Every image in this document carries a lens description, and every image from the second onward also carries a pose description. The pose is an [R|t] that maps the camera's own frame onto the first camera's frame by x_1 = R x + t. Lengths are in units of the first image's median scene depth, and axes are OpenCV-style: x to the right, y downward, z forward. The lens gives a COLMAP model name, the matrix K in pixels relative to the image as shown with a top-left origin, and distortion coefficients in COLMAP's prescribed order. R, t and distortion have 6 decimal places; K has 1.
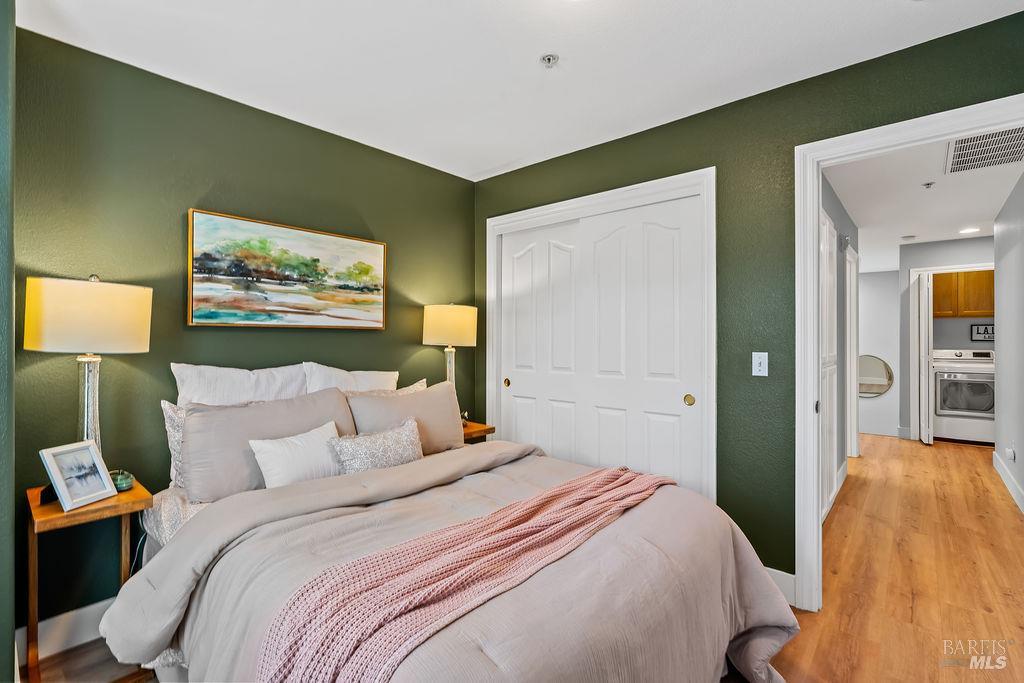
lens RADIAL K [[469.3, 0, 508.7], [0, 469.3, 333.7], [0, 0, 1]] dist [-0.003061, 0.000239]
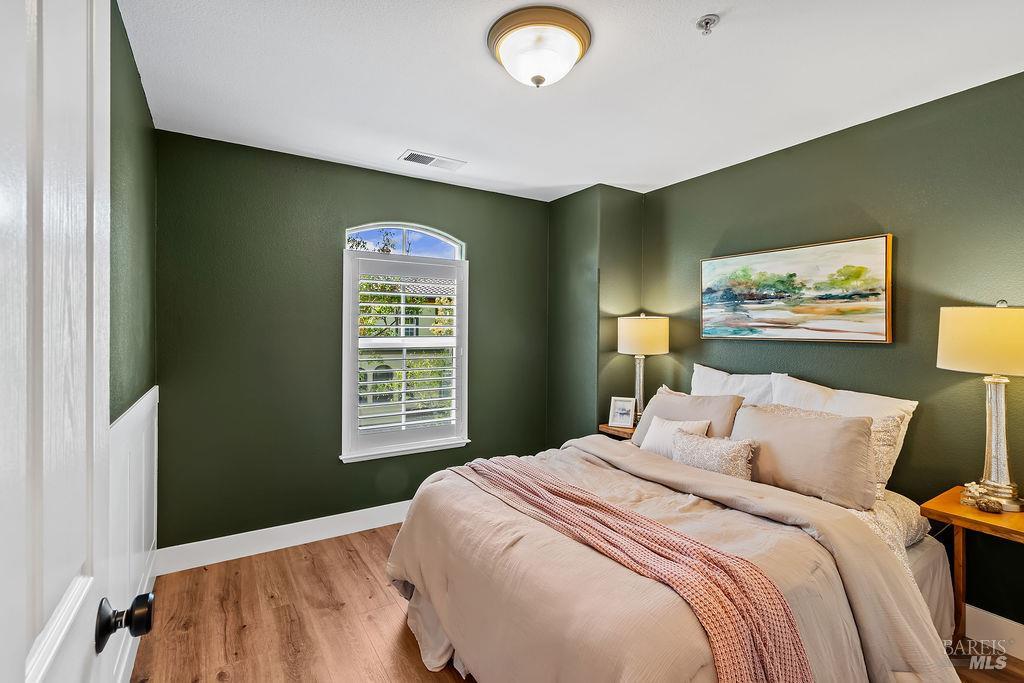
lens RADIAL K [[465.4, 0, 508.9], [0, 465.4, 332.3], [0, 0, 1]] dist [-0.003450, 0.000266]
pose [[-0.281089, 0.002630, -0.959678, 0.780117], [0.004128, 0.999990, 0.001532, -0.037409], [0.959673, -0.003531, -0.281097, 0.722587]]
